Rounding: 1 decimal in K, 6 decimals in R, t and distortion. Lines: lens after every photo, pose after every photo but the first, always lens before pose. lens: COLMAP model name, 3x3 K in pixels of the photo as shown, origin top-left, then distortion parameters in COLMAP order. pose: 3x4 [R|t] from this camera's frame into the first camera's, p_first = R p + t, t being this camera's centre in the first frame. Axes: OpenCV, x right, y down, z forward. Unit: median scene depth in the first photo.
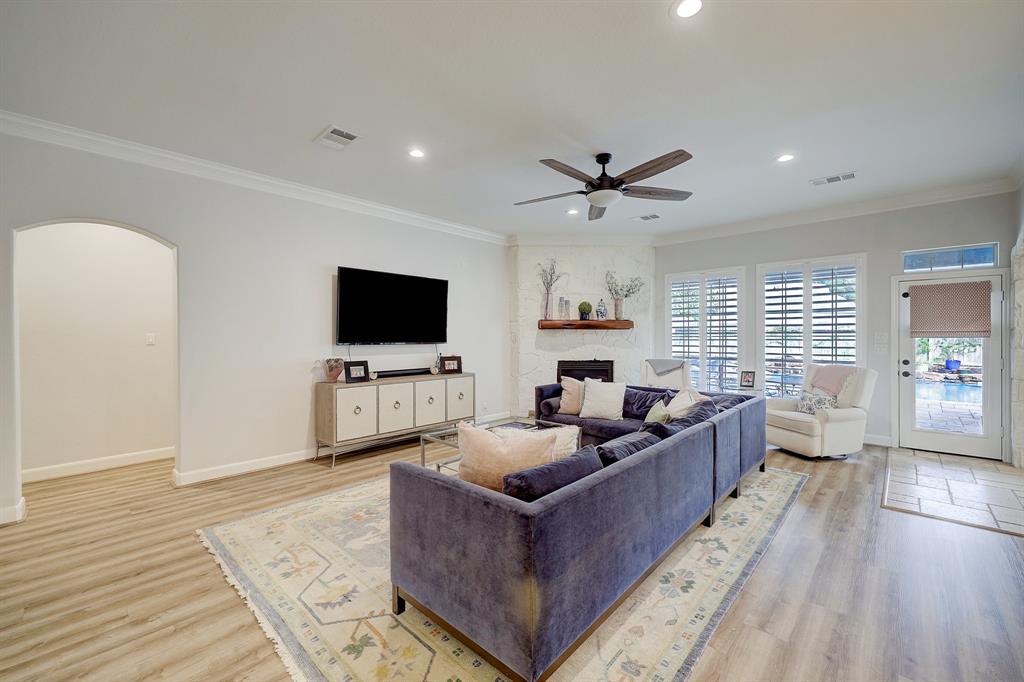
lens RADIAL K [[411.9, 0, 531.3], [0, 411.9, 335.3], [0, 0, 1]] dist [-0.003657, 0.000141]
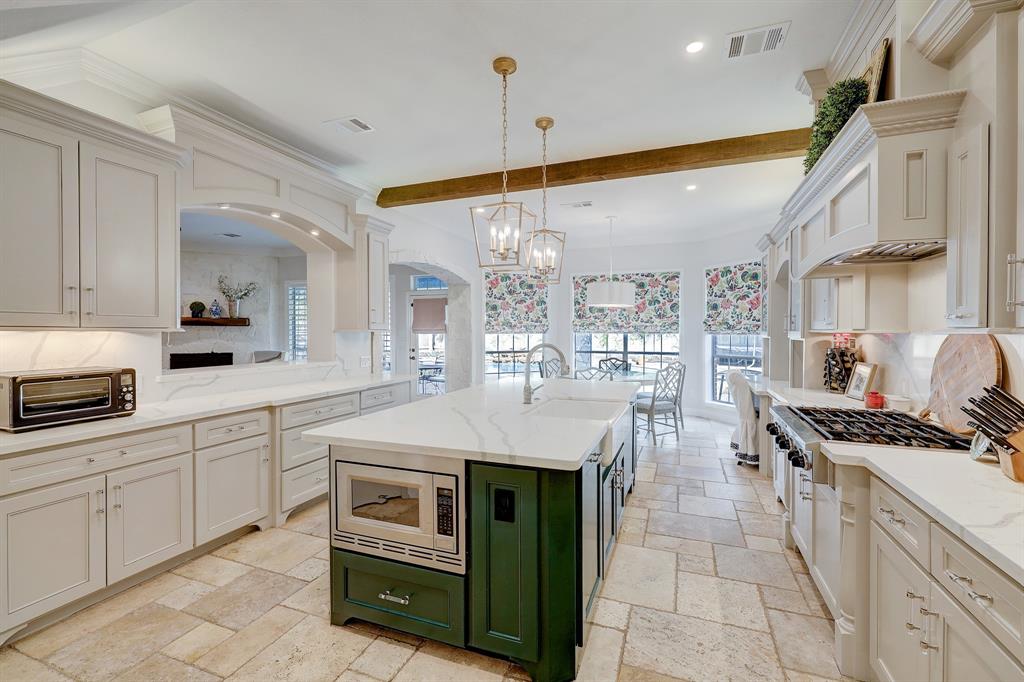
lens RADIAL K [[411.9, 0, 546.0], [0, 411.9, 334.0], [0, 0, 1]] dist [-0.003657, 0.000141]
pose [[0.926049, 0.001955, 0.377397, 0.591774], [-0.004697, 0.999969, 0.006345, -0.003327], [-0.377373, -0.007649, 0.926030, -0.414154]]
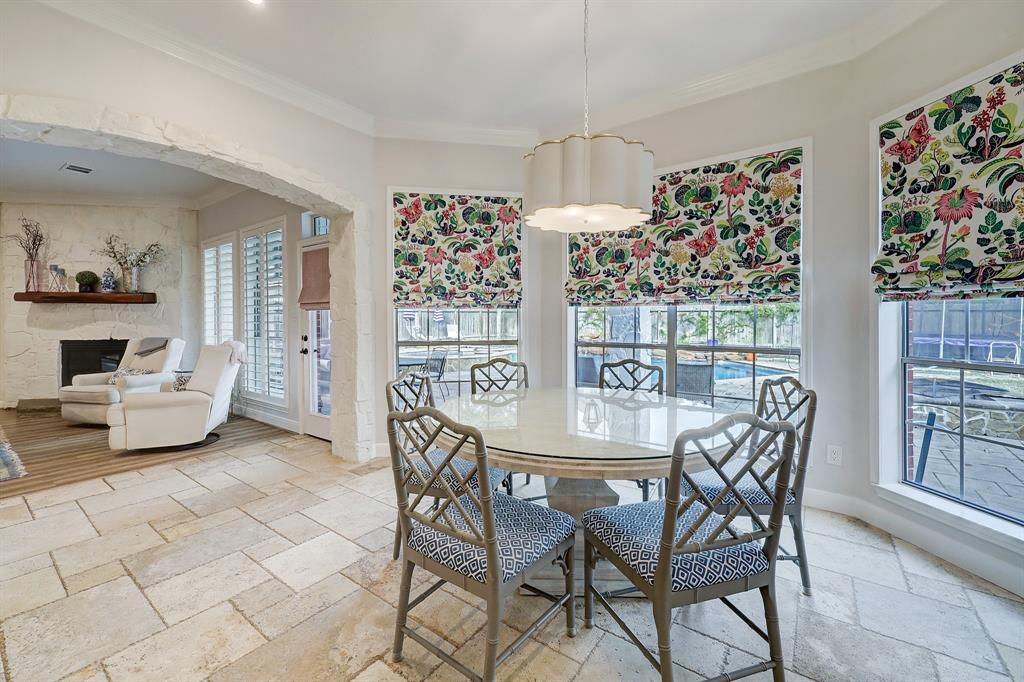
lens RADIAL K [[411.9, 0, 555.8], [0, 411.9, 322.6], [0, 0, 1]] dist [-0.003657, 0.000141]
pose [[0.990759, 0.000509, 0.135633, 0.977127], [-0.001714, 0.999960, 0.008768, 0.016787], [-0.135623, -0.008920, 0.990720, 0.023134]]
